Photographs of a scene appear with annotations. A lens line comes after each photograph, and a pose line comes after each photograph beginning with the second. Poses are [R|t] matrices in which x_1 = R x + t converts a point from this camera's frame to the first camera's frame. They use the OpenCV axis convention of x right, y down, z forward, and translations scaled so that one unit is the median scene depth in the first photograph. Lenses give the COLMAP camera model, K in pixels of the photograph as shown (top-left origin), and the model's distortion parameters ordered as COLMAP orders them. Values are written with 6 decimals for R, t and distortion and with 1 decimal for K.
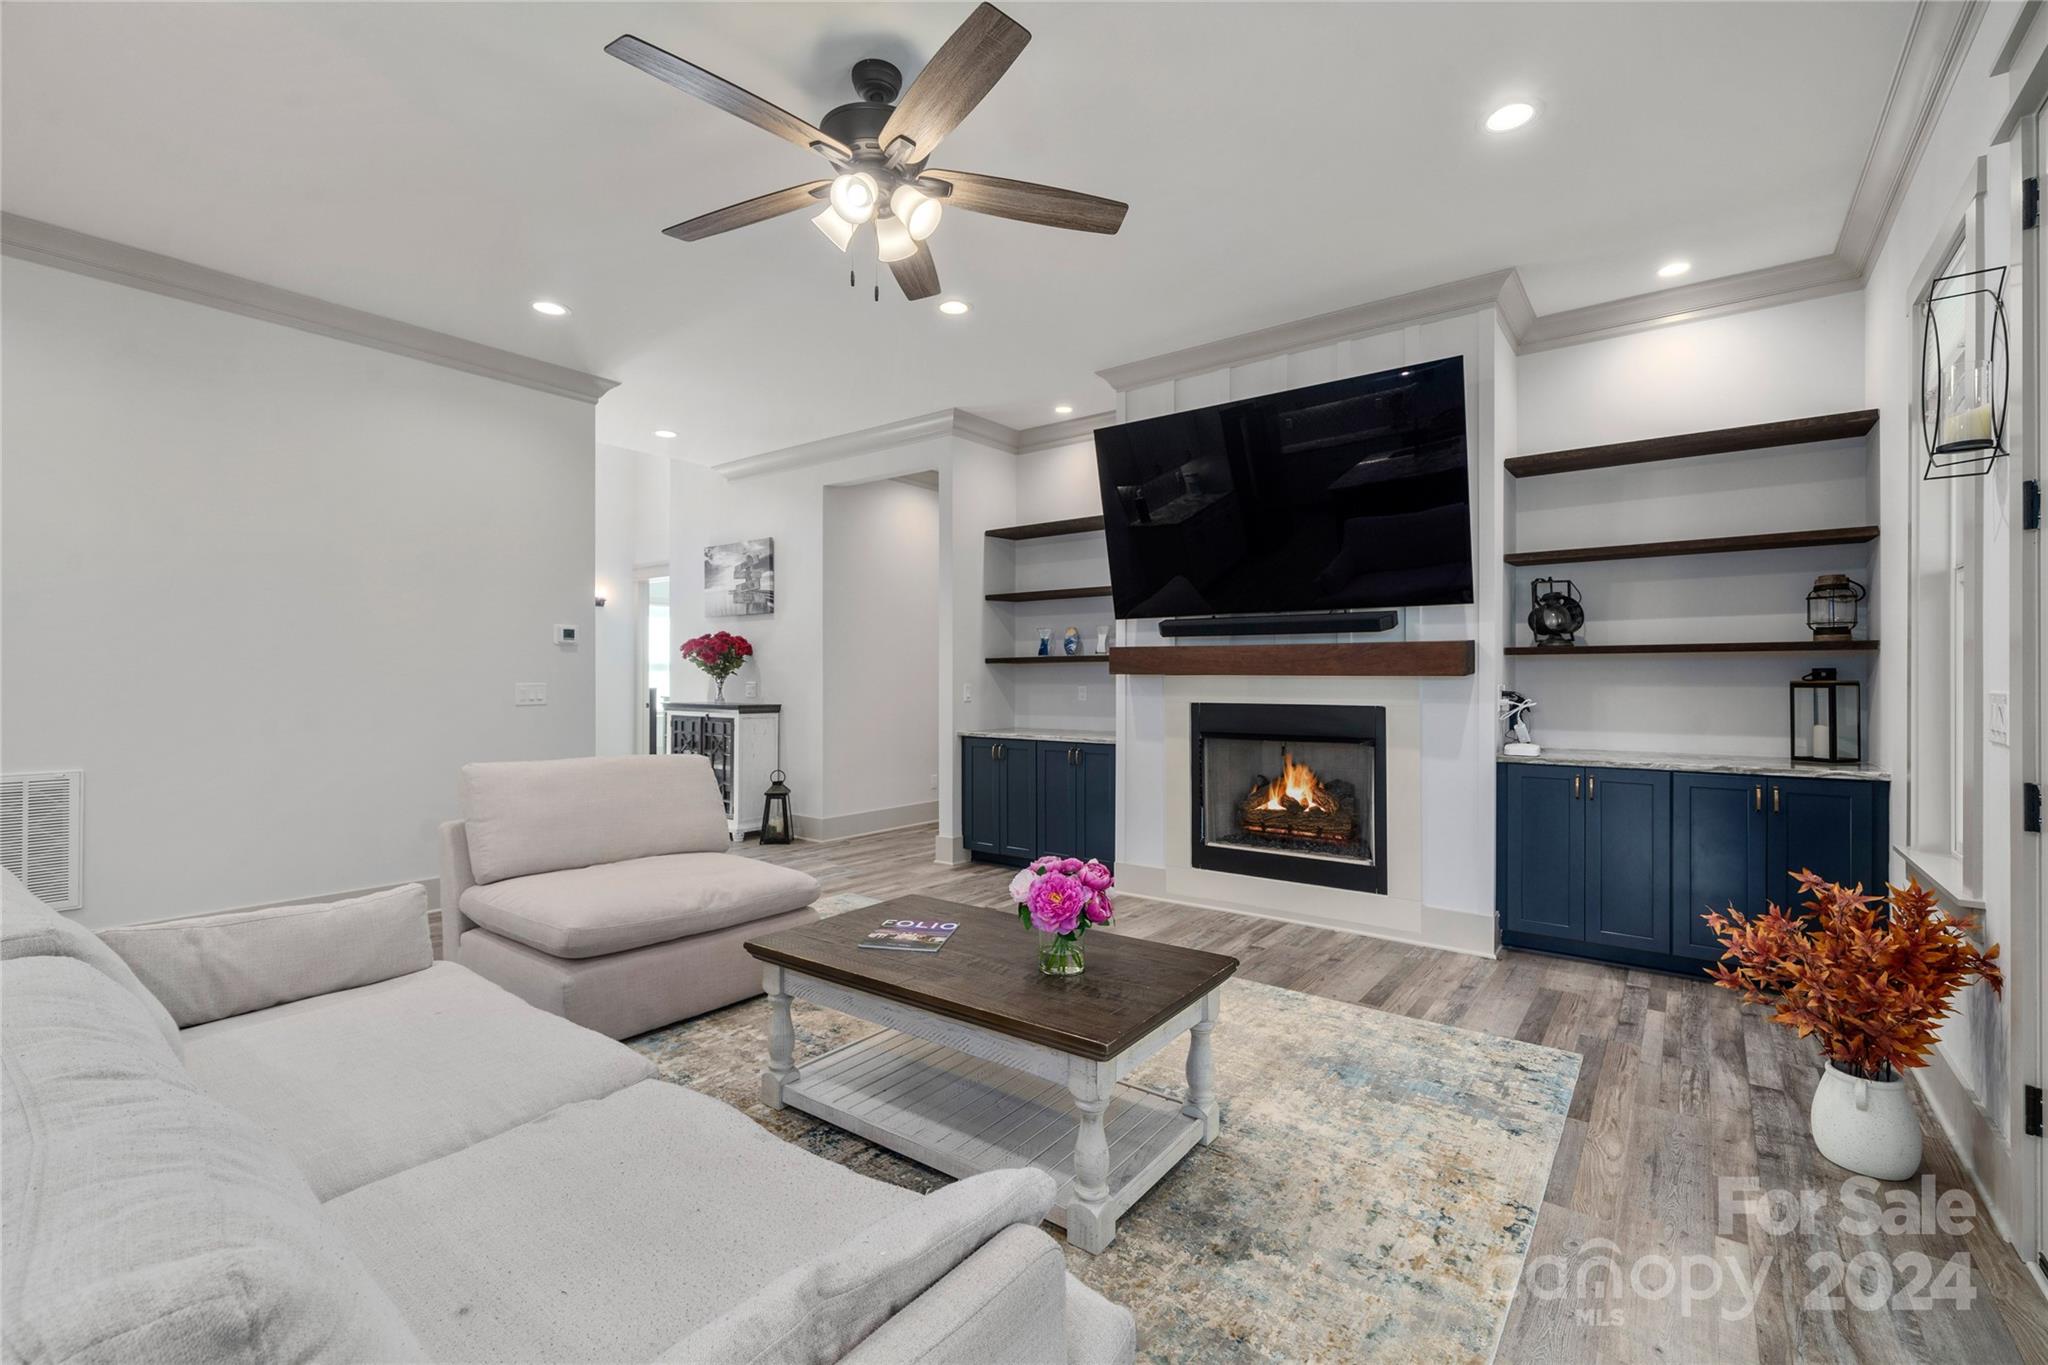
lens RADIAL K [[946.3, 0, 1010.9], [0, 946.3, 674.7], [0, 0, 1]] dist [0.050623, 0.000127]
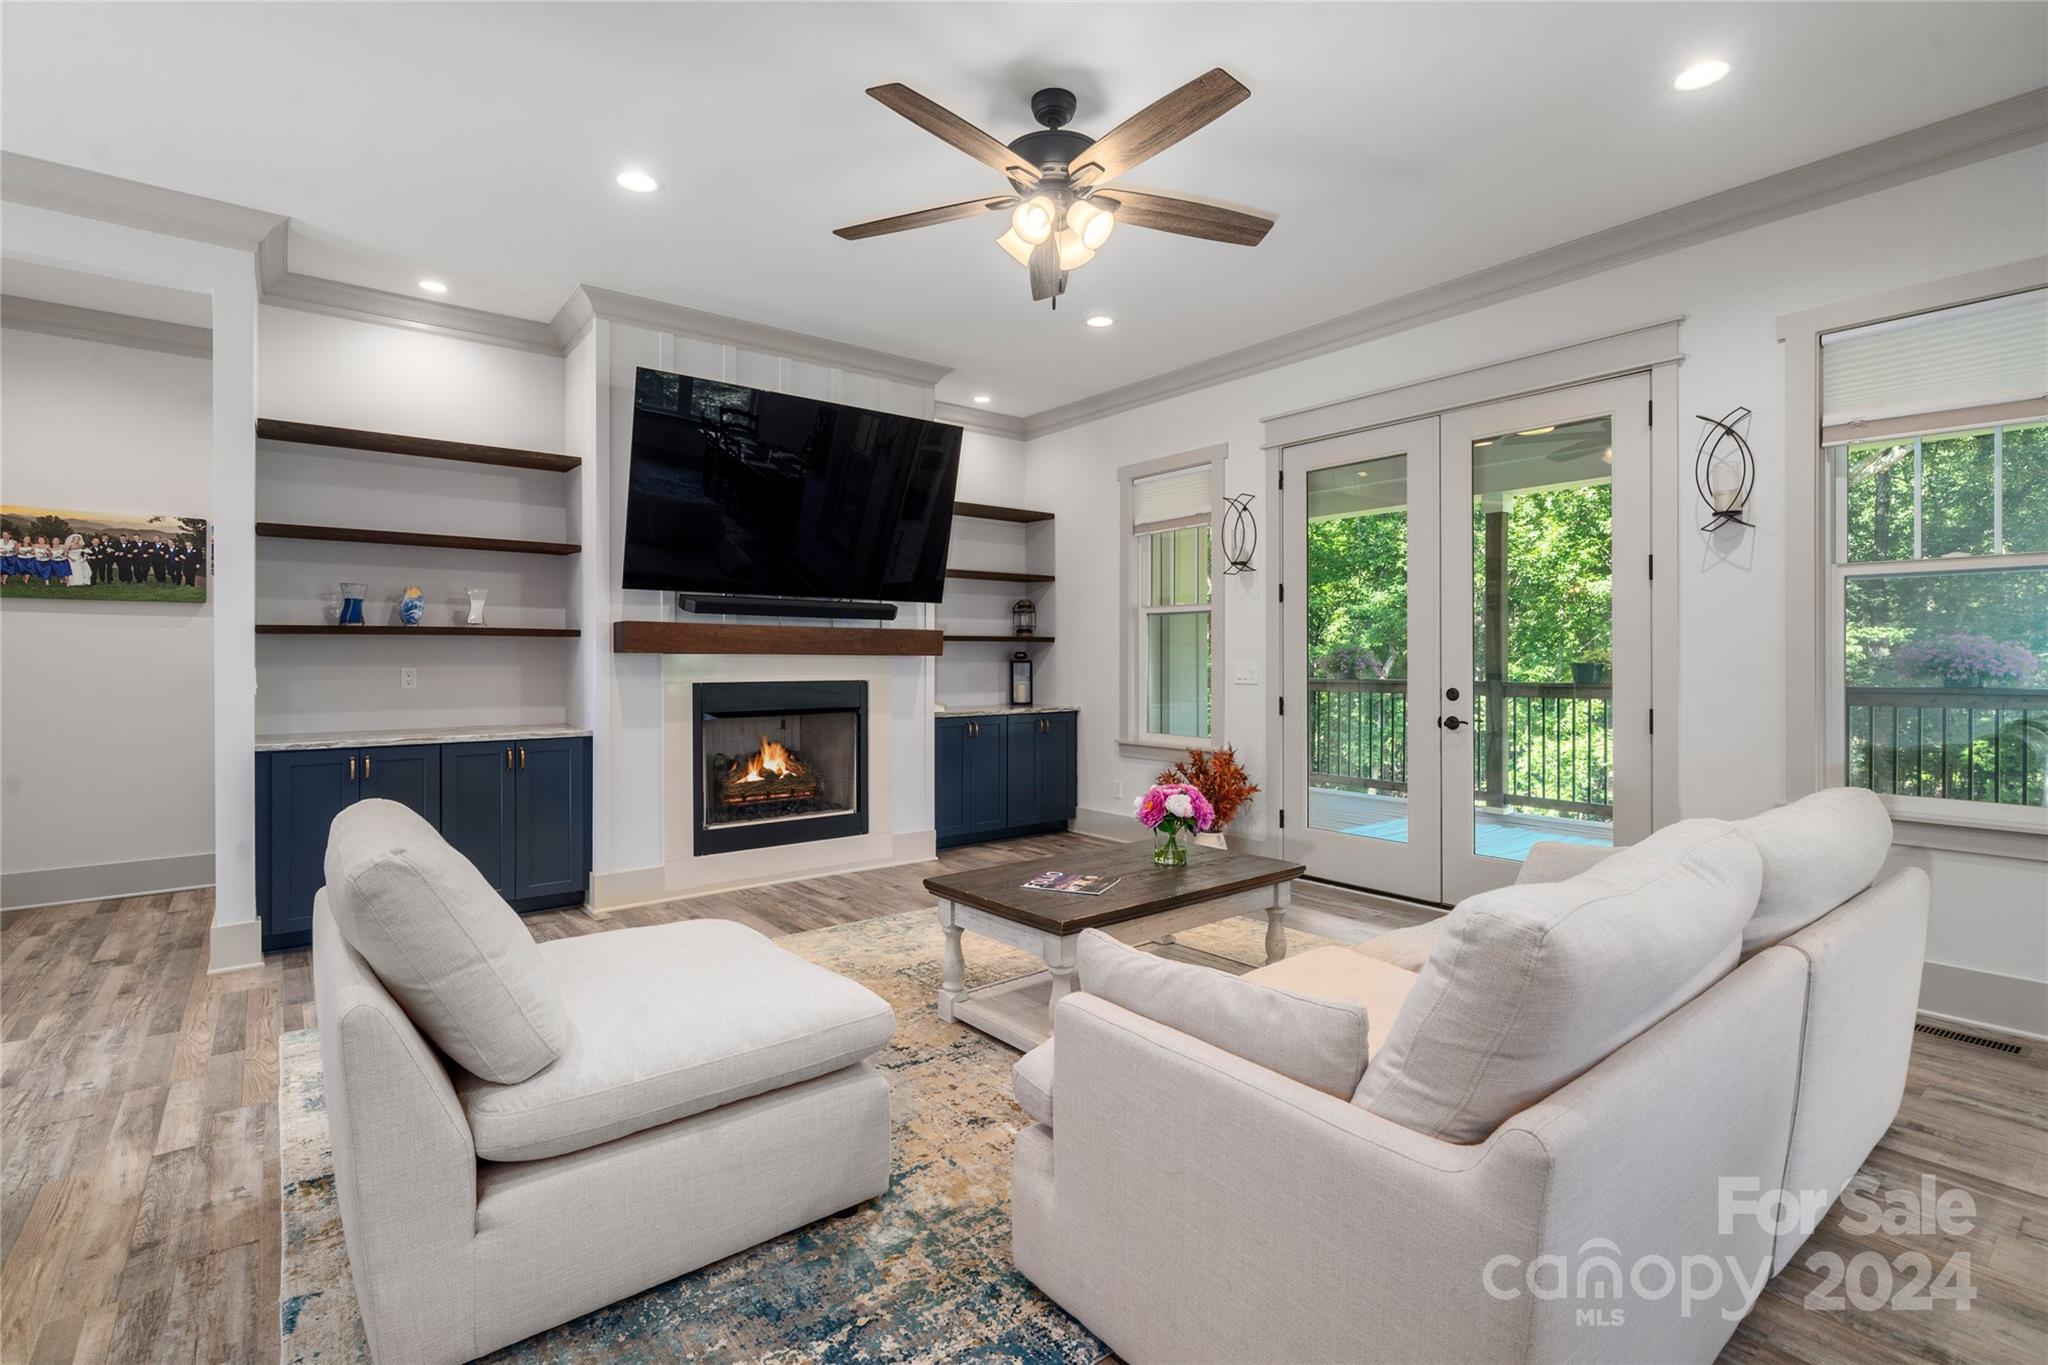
lens RADIAL K [[939.3, 0, 1016.8], [0, 939.3, 663.8], [0, 0, 1]] dist [-0.002826, 0.000027]
pose [[0.267918, -0.003038, 0.963437, -0.704460], [-0.000605, 0.999994, 0.003321, 0.007906], [-0.963441, -0.001473, 0.267915, 0.484105]]
